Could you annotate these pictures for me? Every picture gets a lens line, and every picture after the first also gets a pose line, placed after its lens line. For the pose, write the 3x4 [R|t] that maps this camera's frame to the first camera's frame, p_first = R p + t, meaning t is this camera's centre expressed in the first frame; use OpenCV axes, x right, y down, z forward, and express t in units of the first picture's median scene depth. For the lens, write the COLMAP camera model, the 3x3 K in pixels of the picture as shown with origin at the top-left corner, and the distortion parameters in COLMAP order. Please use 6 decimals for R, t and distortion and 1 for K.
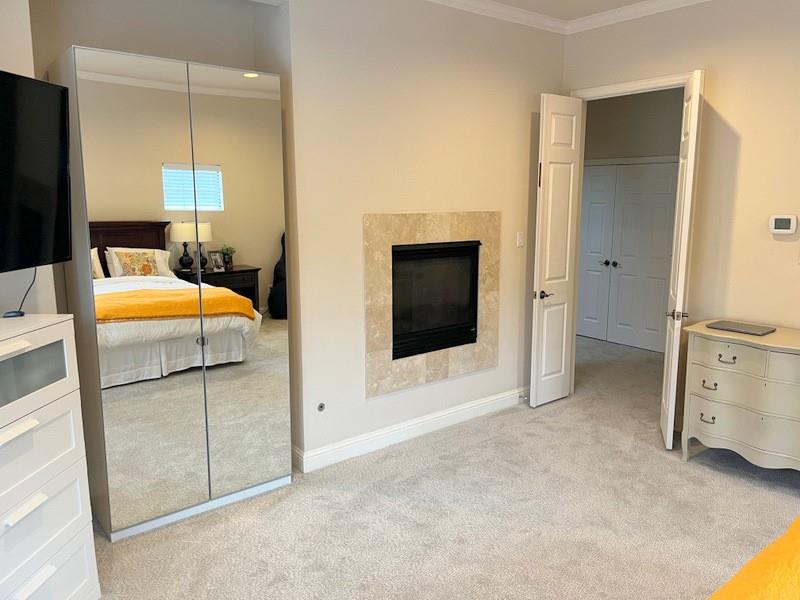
lens RADIAL K [[606.3, 0, 400.4], [0, 606.3, 295.1], [0, 0, 1]] dist [0.069865, -0.097893]
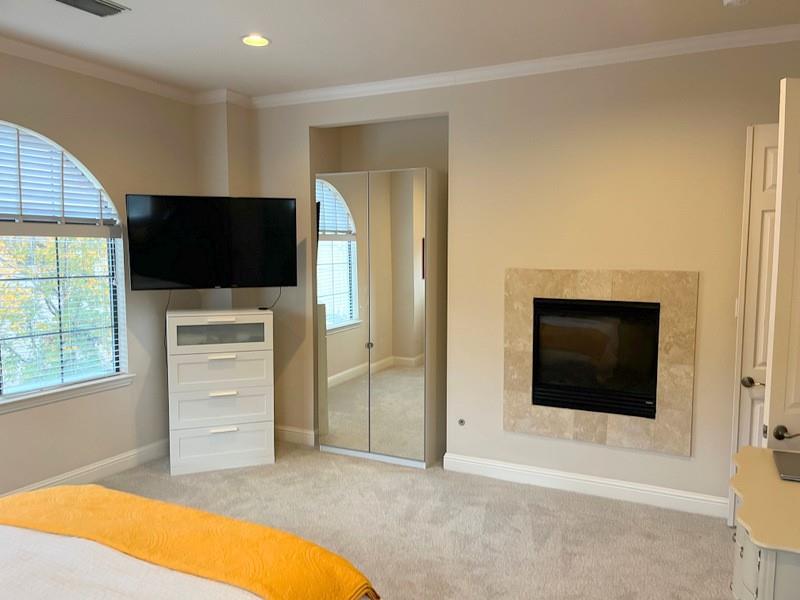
lens RADIAL K [[606.3, 0, 401.1], [0, 606.3, 301.1], [0, 0, 1]] dist [0.069865, -0.097893]
pose [[0.420386, 0.081625, -0.903666, 0.862303], [-0.143906, 0.989337, 0.022419, -0.065099], [0.895861, 0.120618, 0.427650, 0.314820]]
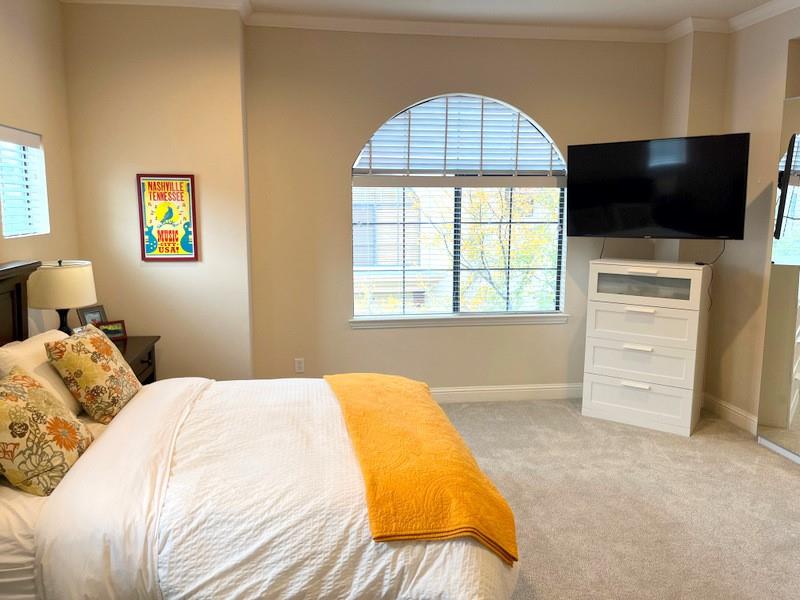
lens RADIAL K [[606.3, 0, 399.3], [0, 606.3, 288.0], [0, 0, 1]] dist [0.069865, -0.097893]
pose [[-0.508350, 0.121313, -0.852563, 0.842335], [-0.131565, 0.967465, 0.216109, -0.105976], [0.851041, 0.222026, -0.475850, 0.668580]]
